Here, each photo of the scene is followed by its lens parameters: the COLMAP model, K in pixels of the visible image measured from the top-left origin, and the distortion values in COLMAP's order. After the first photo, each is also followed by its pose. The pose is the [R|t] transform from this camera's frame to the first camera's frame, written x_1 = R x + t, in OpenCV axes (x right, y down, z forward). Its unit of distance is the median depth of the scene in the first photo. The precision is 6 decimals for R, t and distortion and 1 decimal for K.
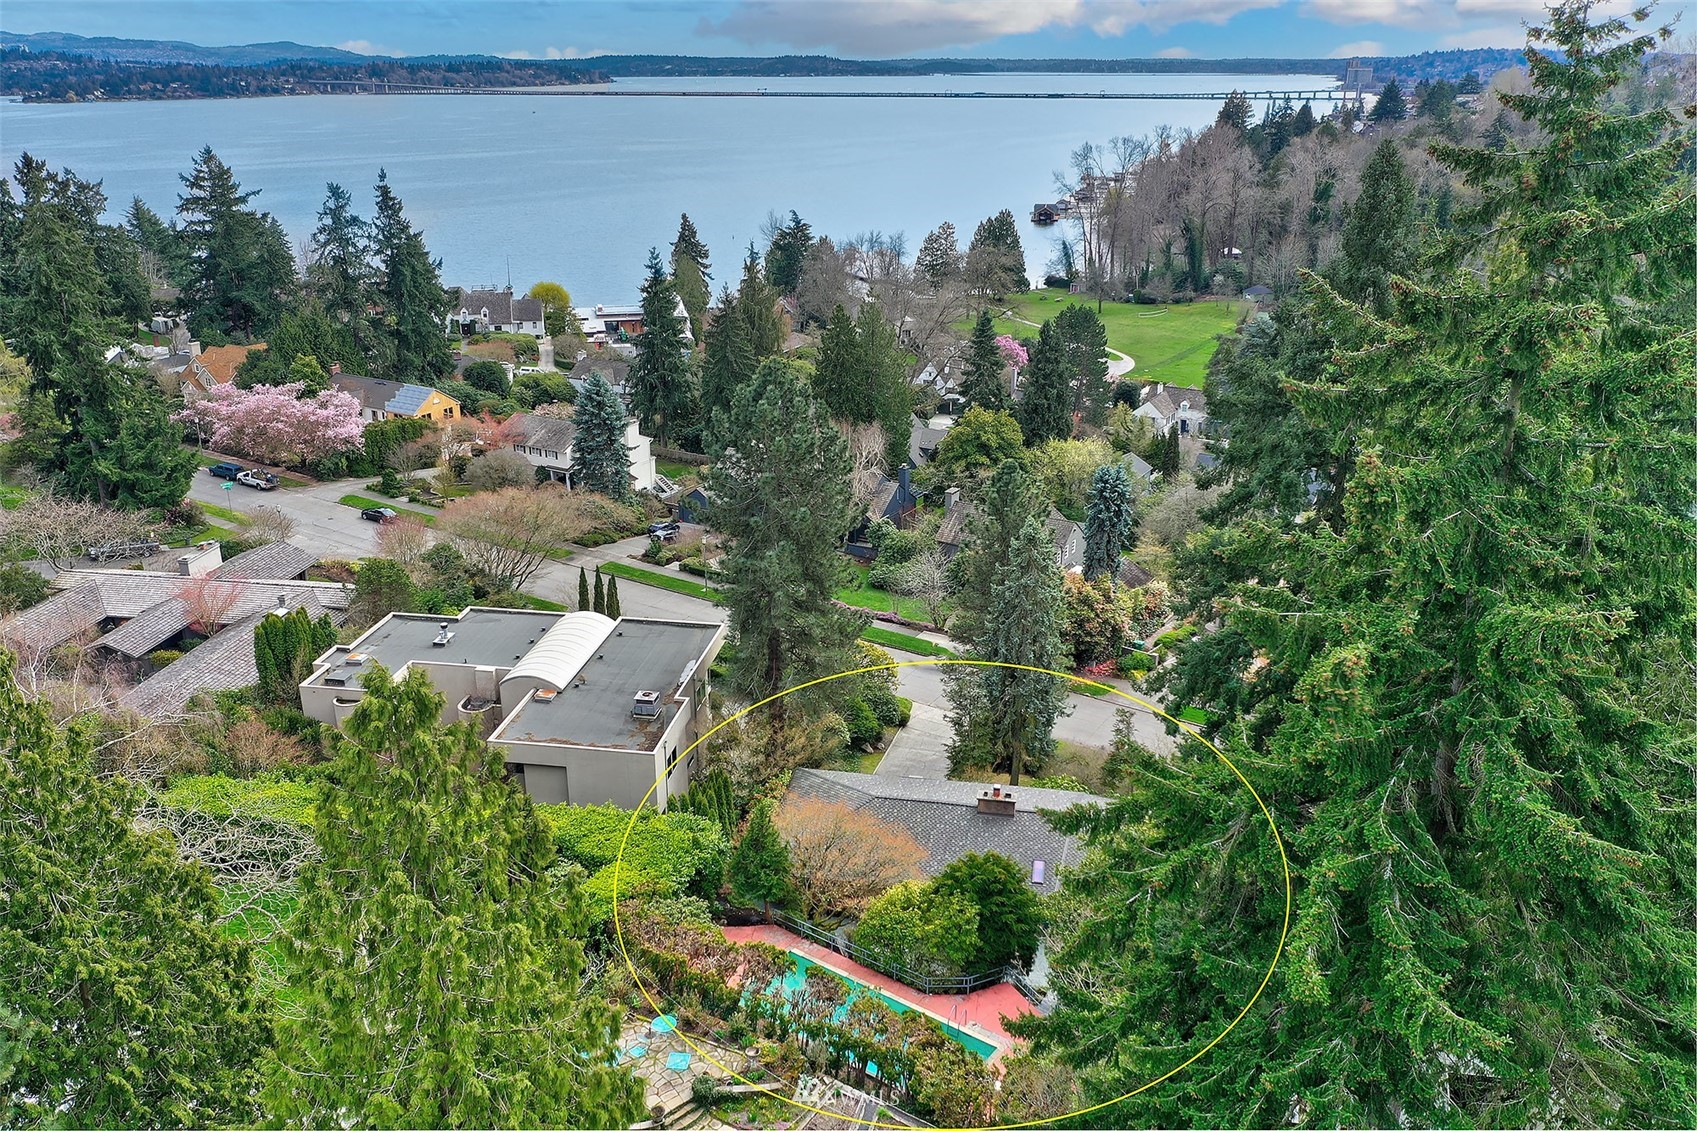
lens RADIAL K [[1322.4, 0, 848.5], [0, 1322.4, 565.5], [0, 0, 1]] dist [-0.003587, -0.000287]
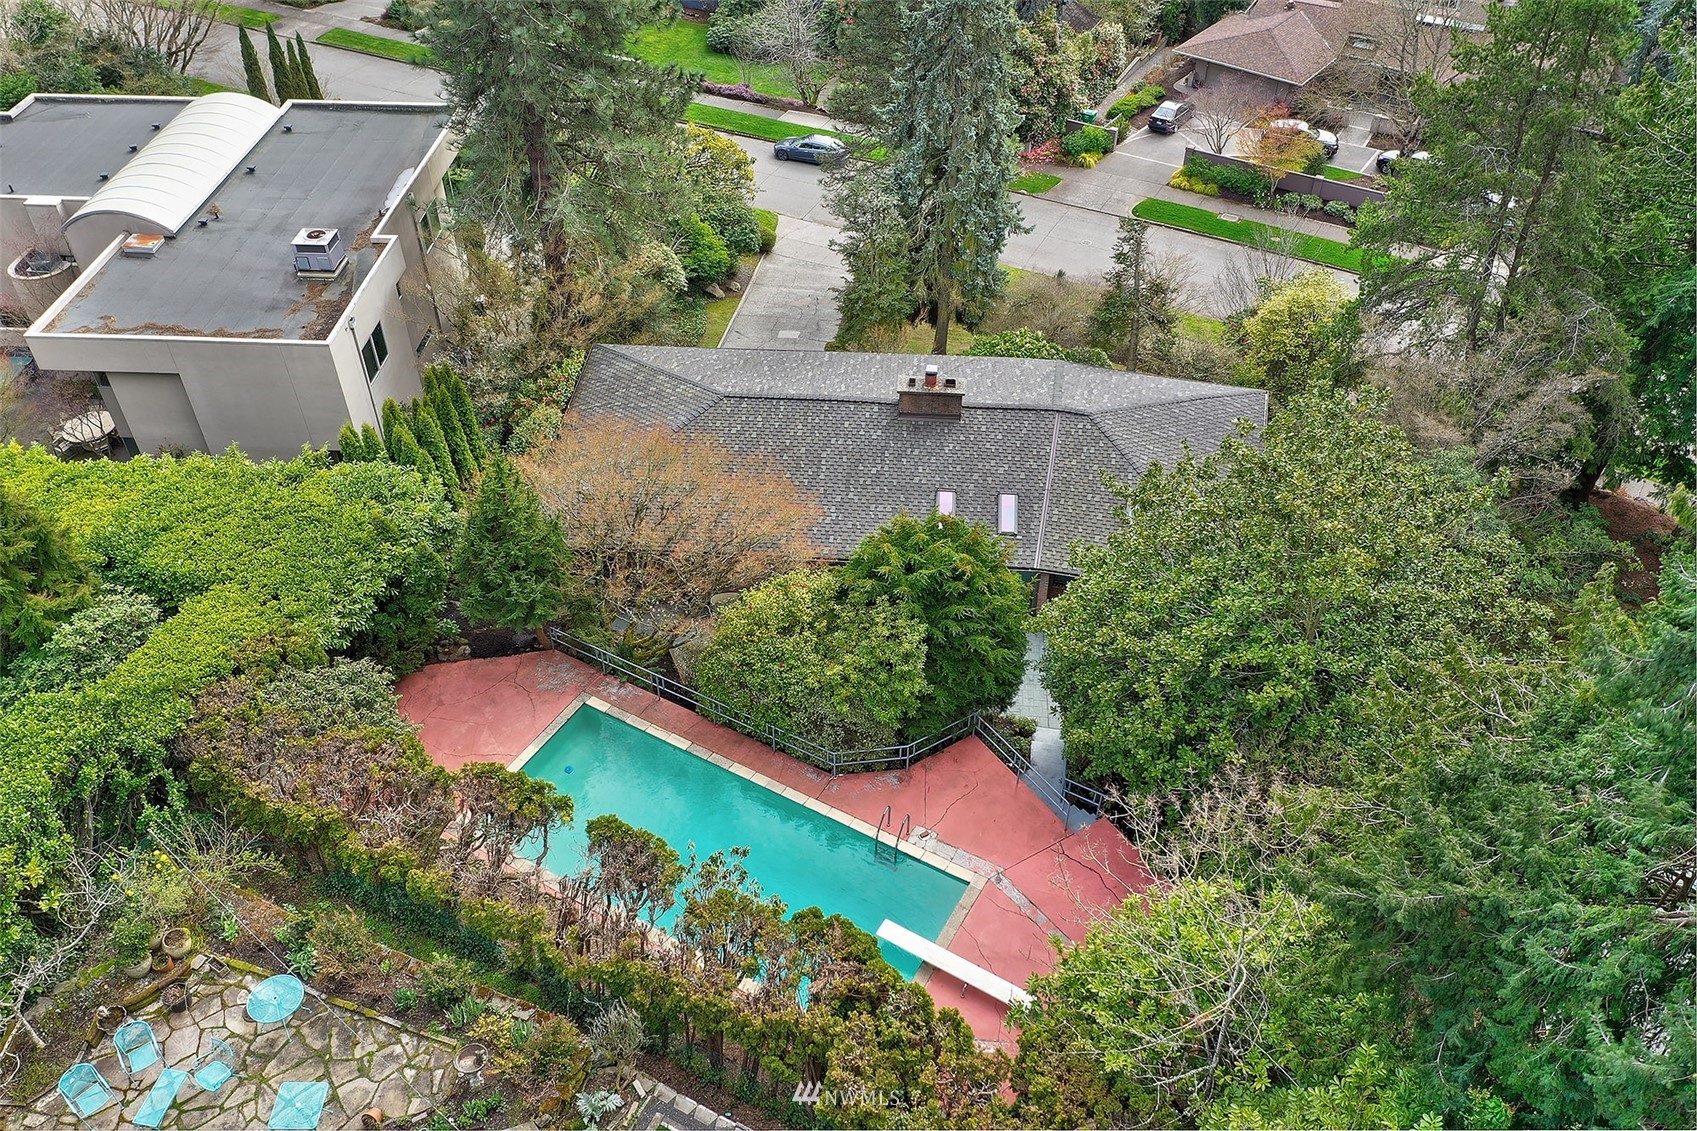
lens RADIAL K [[1322.4, 0, 848.5], [0, 1322.4, 565.5], [0, 0, 1]] dist [-0.003587, -0.000287]
pose [[0.993901, -0.073032, 0.082631, 0.019446], [0.038084, 0.930496, 0.364317, 0.030486], [-0.103494, -0.358948, 0.927602, 0.385506]]
